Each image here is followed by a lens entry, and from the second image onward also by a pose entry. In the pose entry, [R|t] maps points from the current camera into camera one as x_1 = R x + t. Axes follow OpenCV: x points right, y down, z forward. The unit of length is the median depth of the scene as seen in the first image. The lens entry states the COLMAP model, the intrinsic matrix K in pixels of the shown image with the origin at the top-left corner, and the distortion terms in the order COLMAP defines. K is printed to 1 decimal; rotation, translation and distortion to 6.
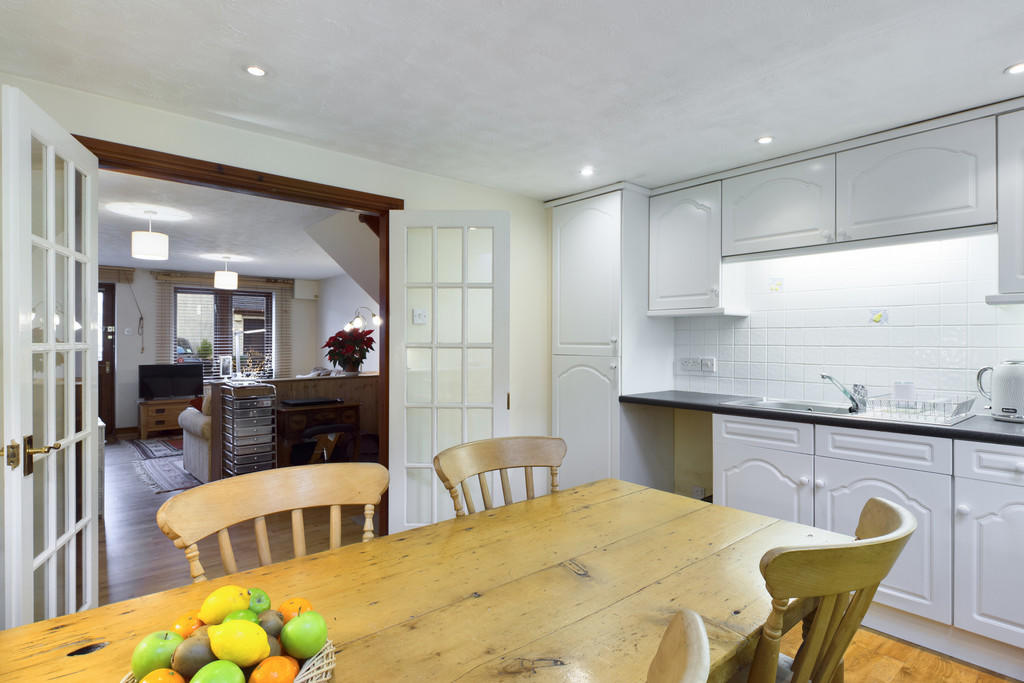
lens RADIAL K [[540.8, 0, 507.9], [0, 540.8, 342.1], [0, 0, 1]] dist [0.002841, -0.002226]
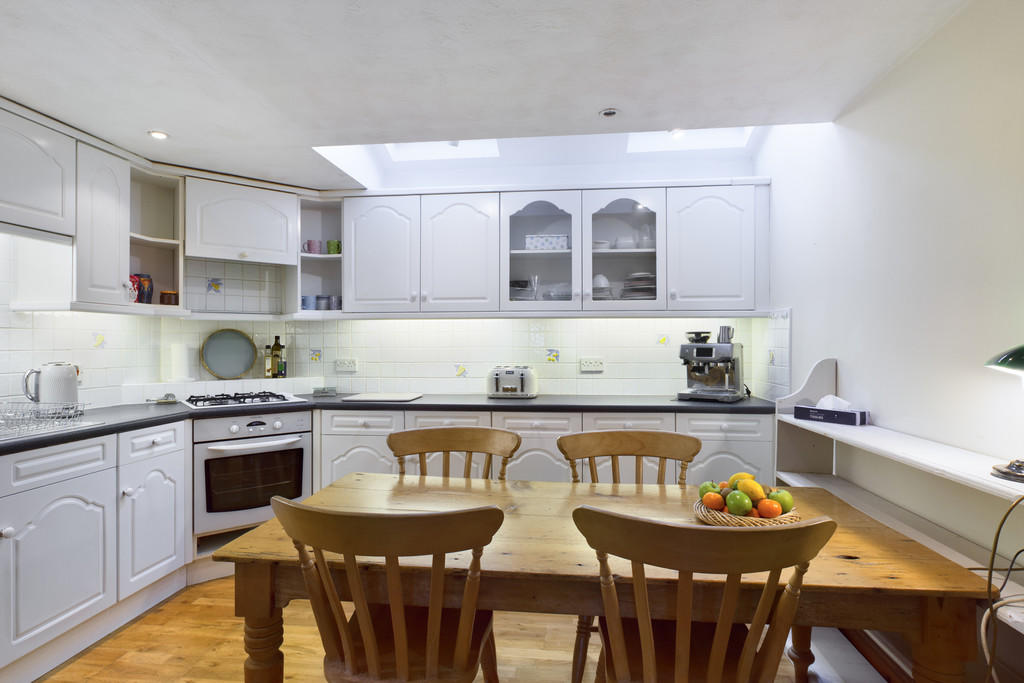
lens RADIAL K [[540.8, 0, 511.4], [0, 540.8, 342.4], [0, 0, 1]] dist [0.002841, -0.002226]
pose [[-0.683689, -0.000680, 0.729773, -0.521306], [0.003348, 0.999986, 0.004069, -0.007779], [-0.729766, 0.005225, -0.683677, 1.133814]]
